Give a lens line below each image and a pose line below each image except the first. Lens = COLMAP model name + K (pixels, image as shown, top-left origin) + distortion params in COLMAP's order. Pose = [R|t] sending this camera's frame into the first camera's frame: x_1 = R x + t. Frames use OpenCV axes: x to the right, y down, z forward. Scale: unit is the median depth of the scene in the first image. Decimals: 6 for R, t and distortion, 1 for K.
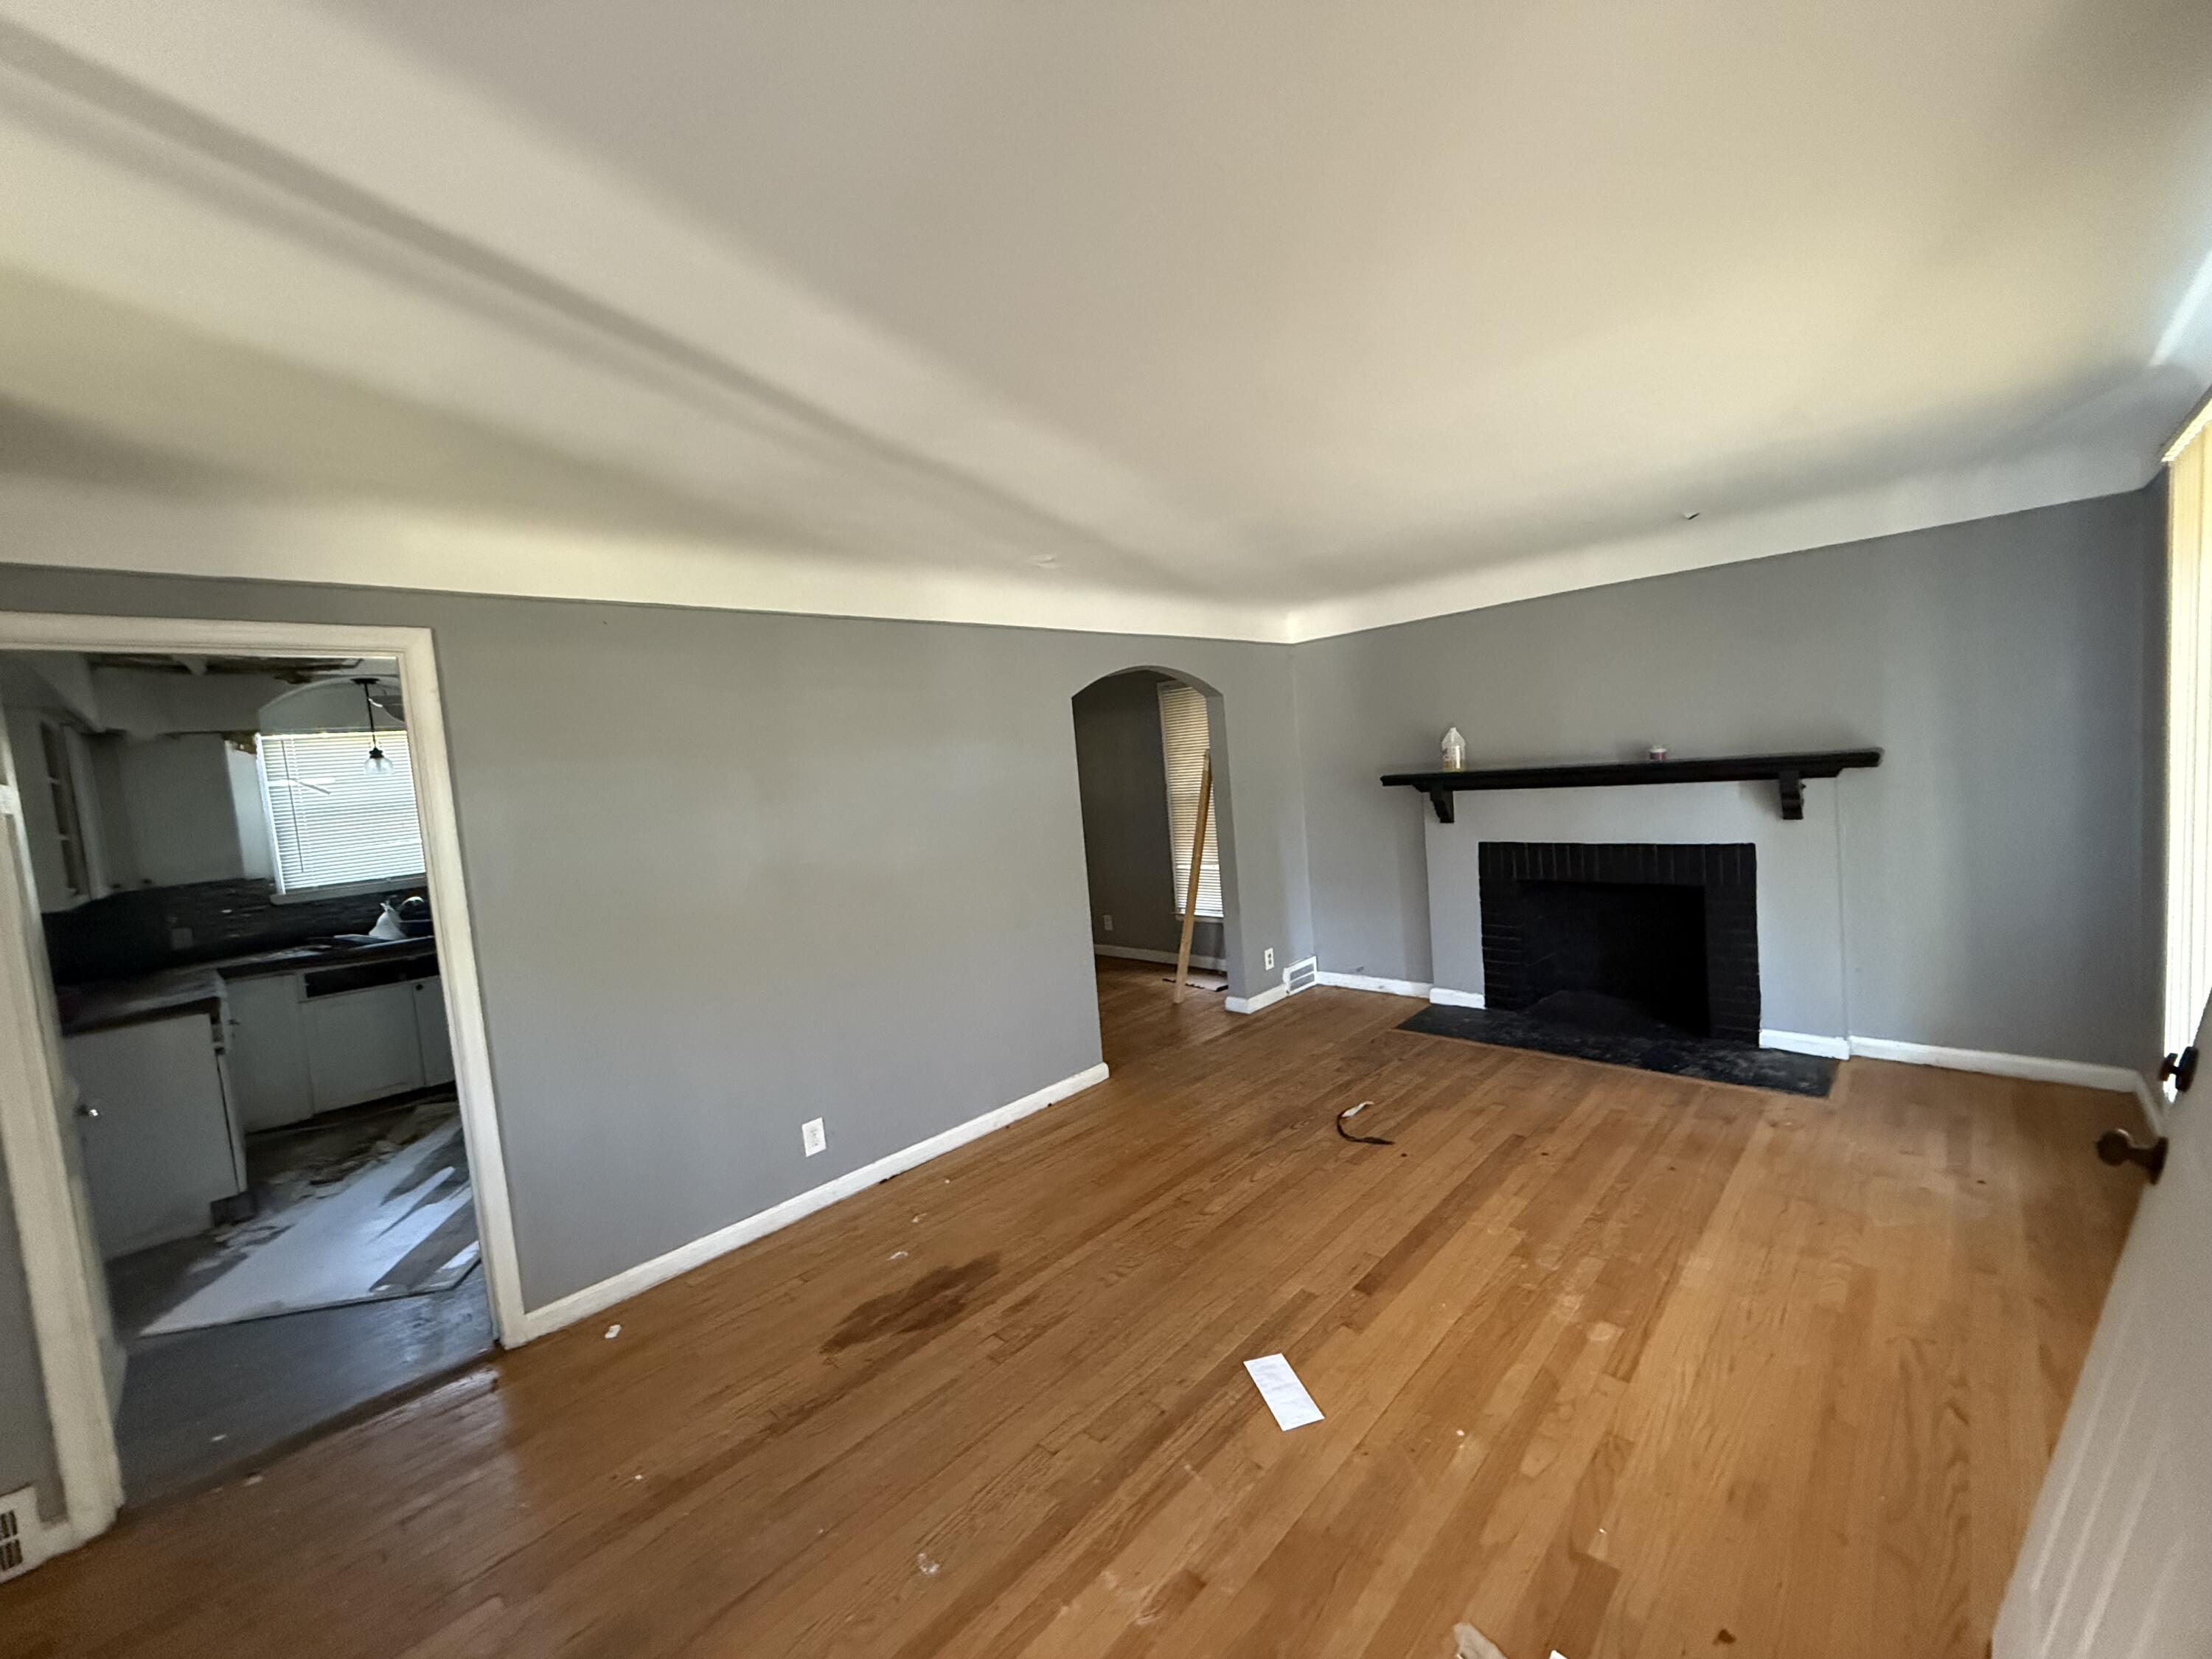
lens RADIAL K [[874.6, 0, 1097.6], [0, 874.6, 827.9], [0, 0, 1]] dist [0.003390, -0.000031]
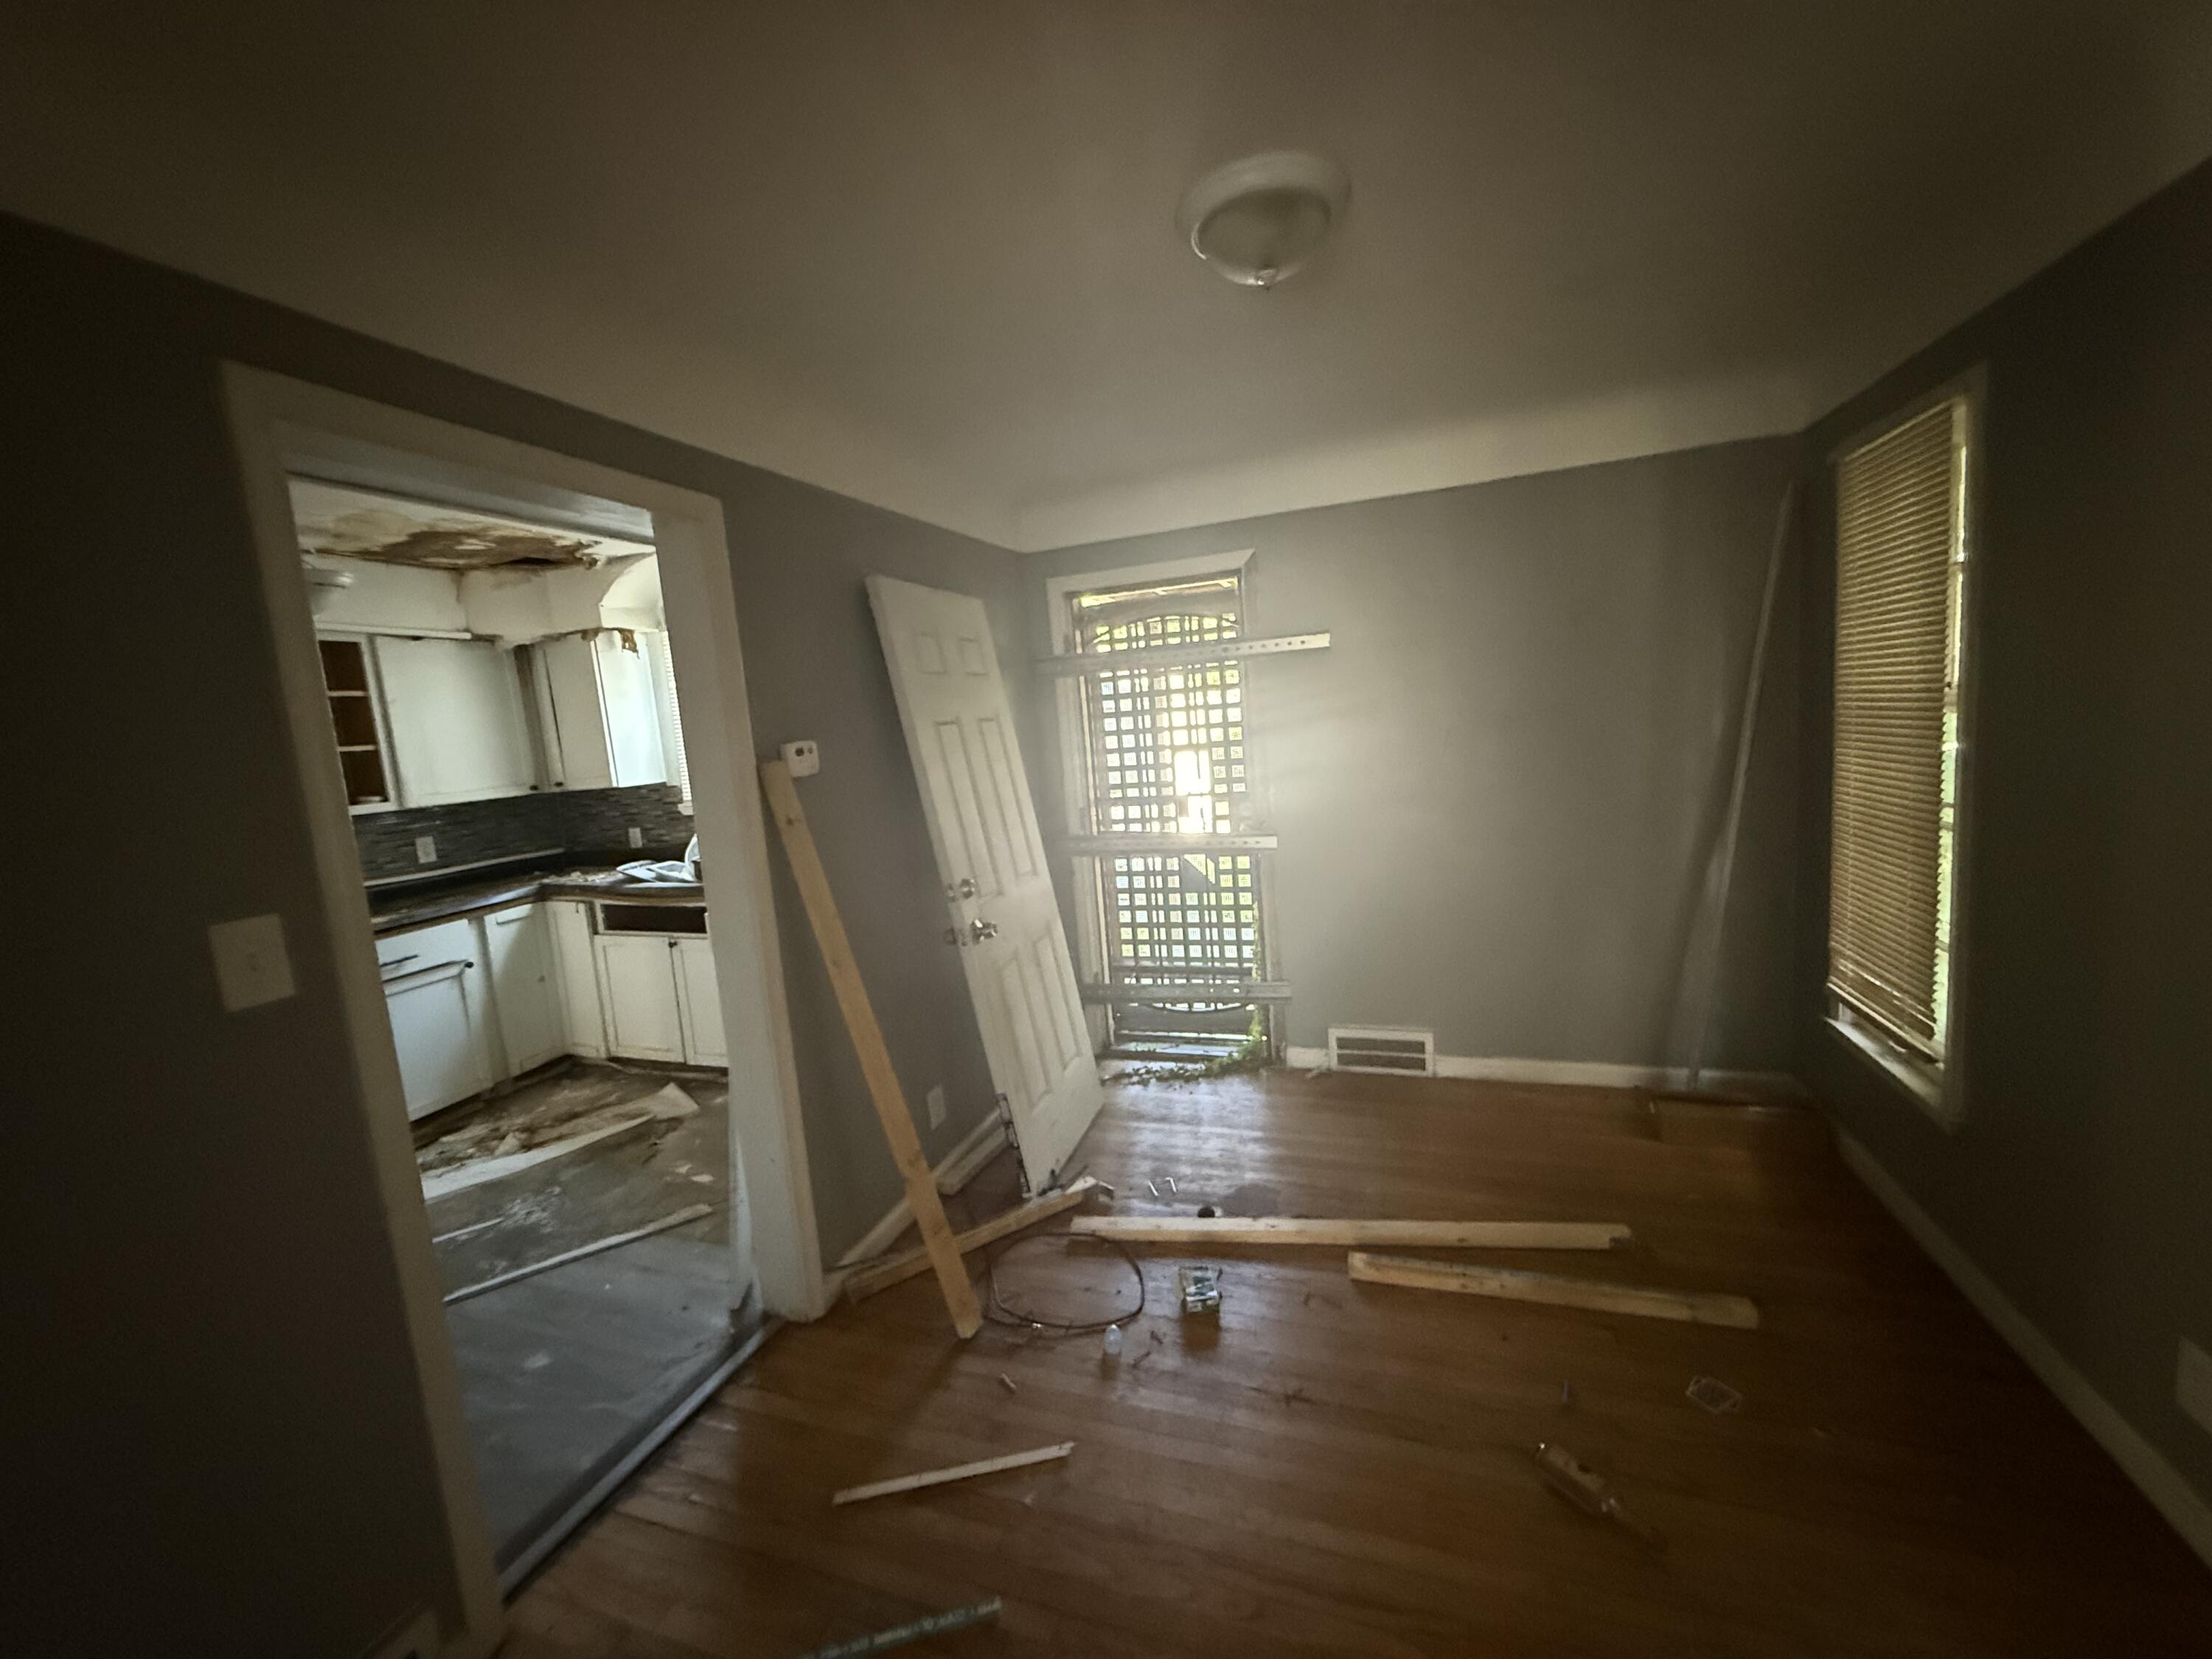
lens RADIAL K [[874.6, 0, 1100.3], [0, 874.6, 826.7], [0, 0, 1]] dist [0.003390, -0.000031]
pose [[0.417459, 0.161945, -0.894149, 0.101035], [-0.023512, 0.985587, 0.167528, -0.075795], [0.908391, -0.048913, 0.415250, 1.136660]]
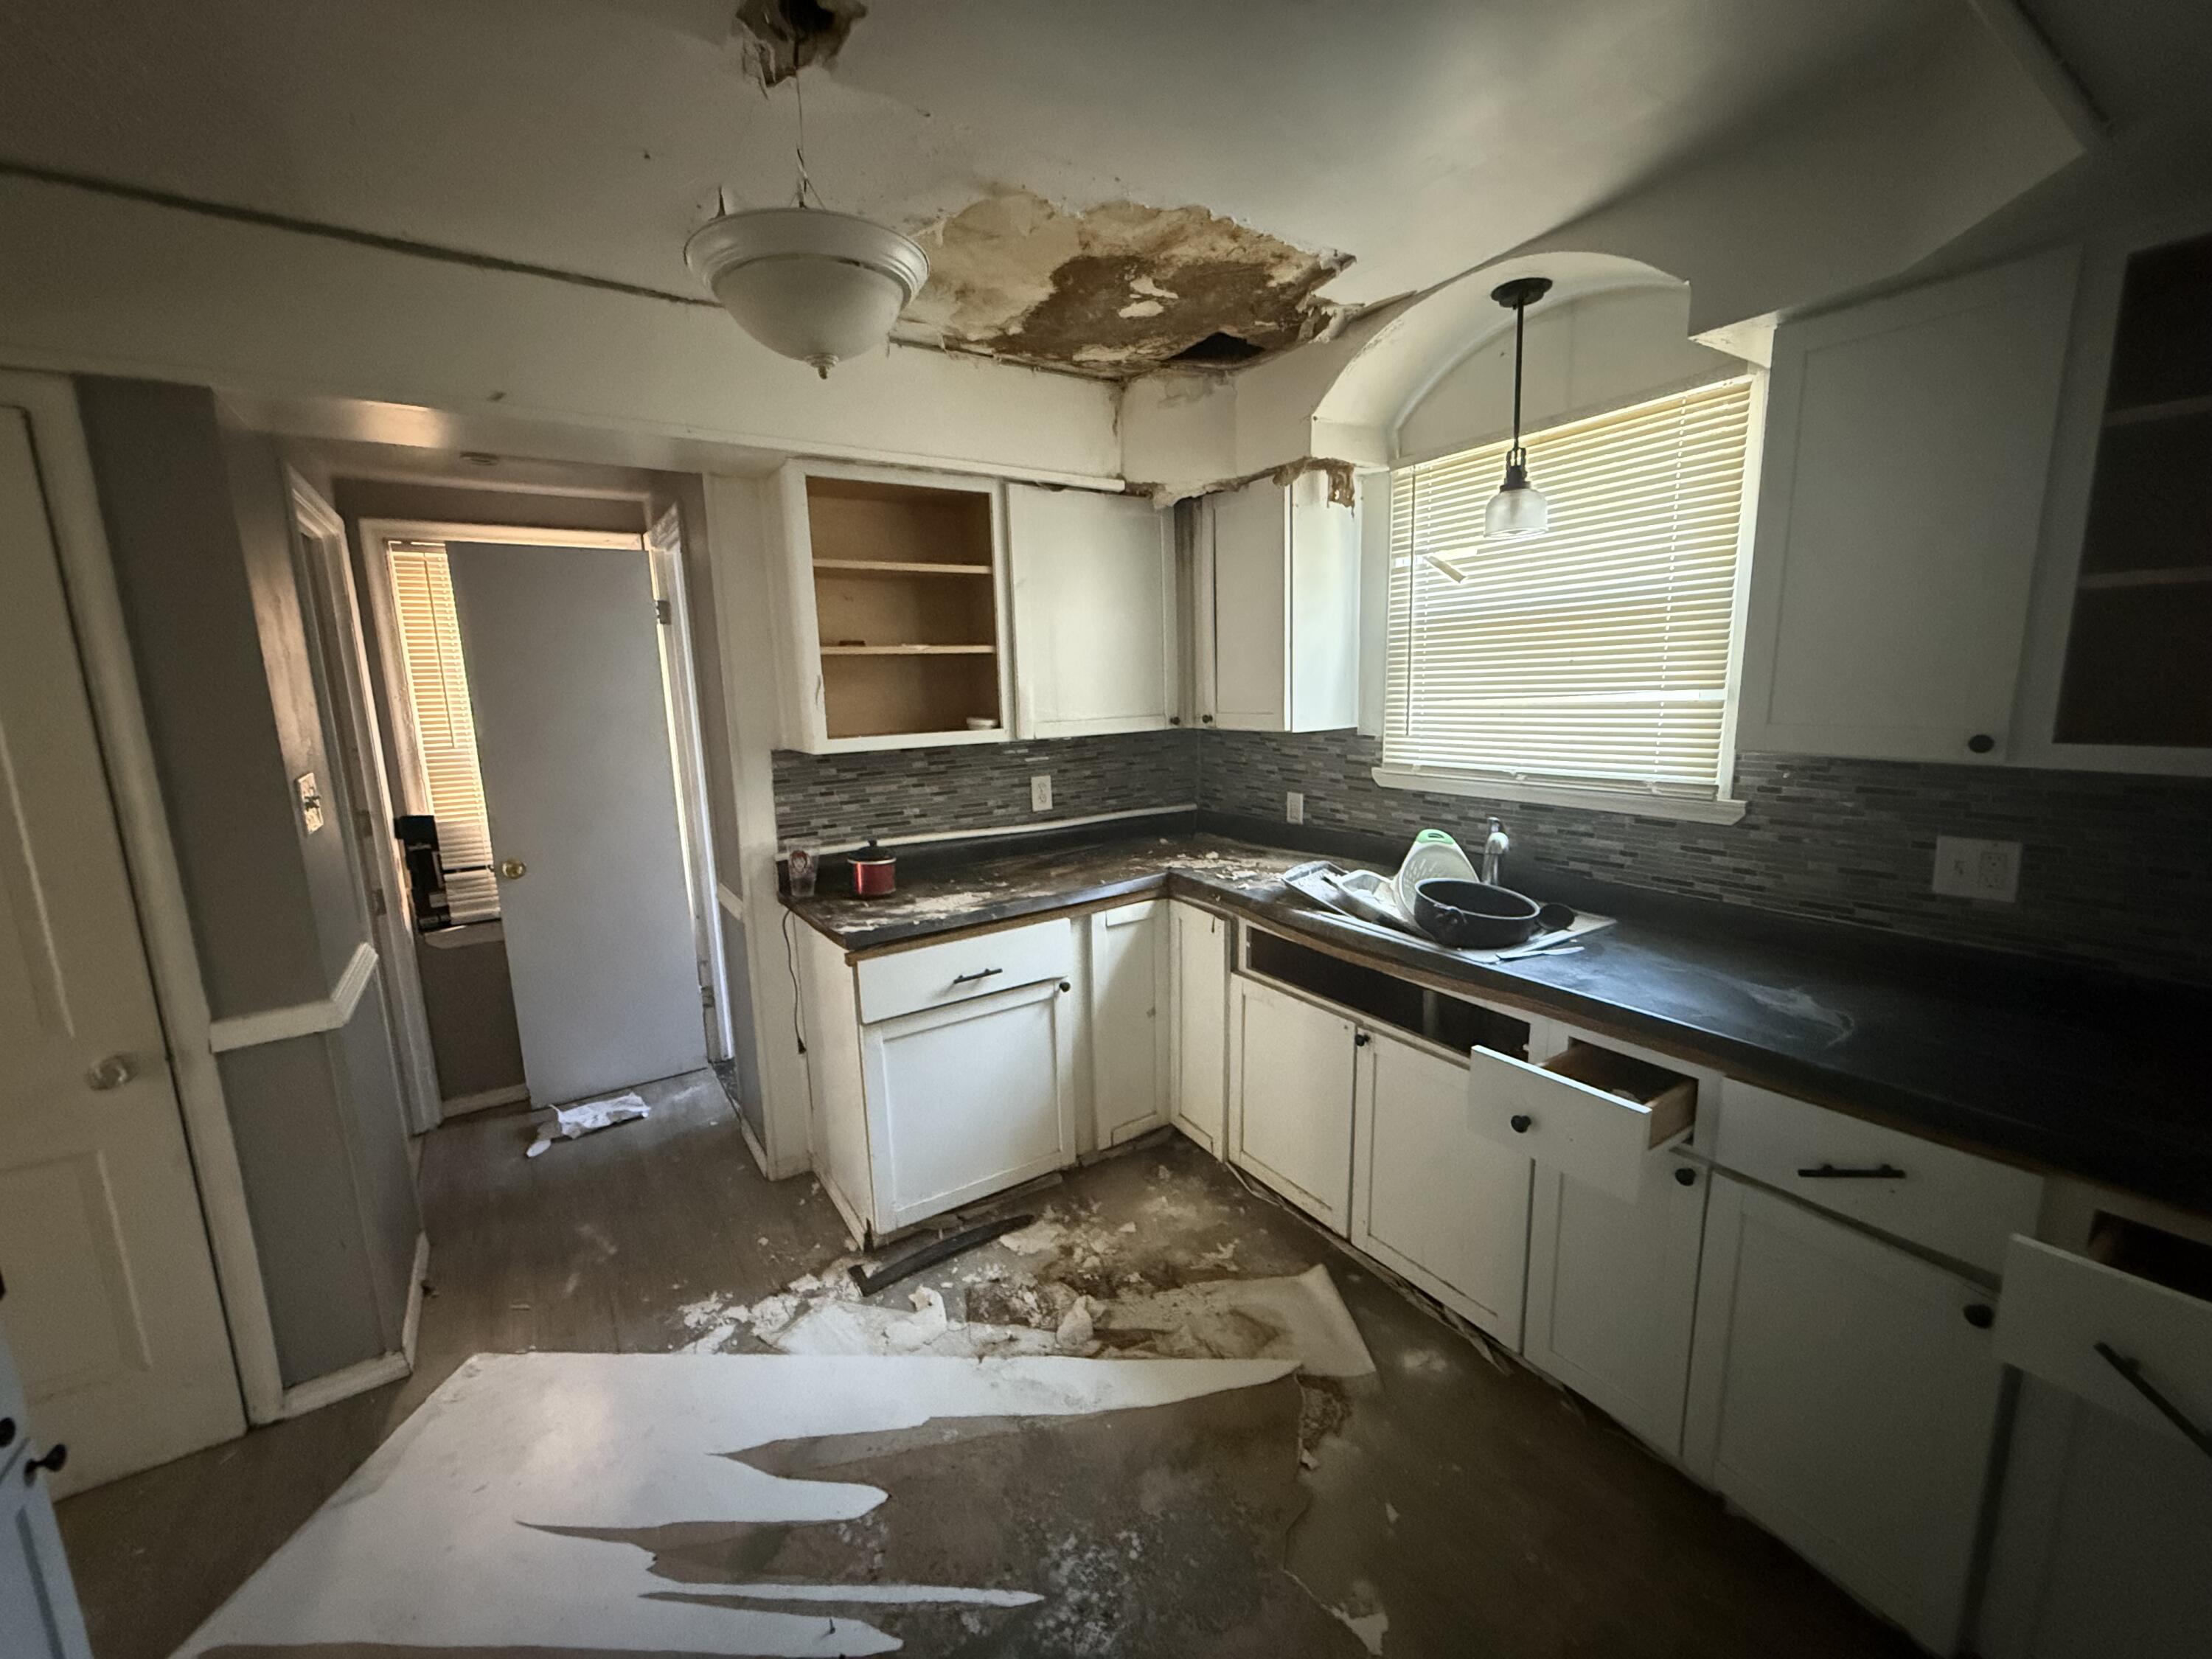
lens RADIAL K [[874.6, 0, 1103.7], [0, 874.6, 823.5], [0, 0, 1]] dist [0.003390, -0.000031]
pose [[-0.206855, 0.248725, -0.946228, -0.402804], [-0.029902, 0.965086, 0.260220, -0.034243], [0.977915, 0.082122, -0.192195, 1.049105]]
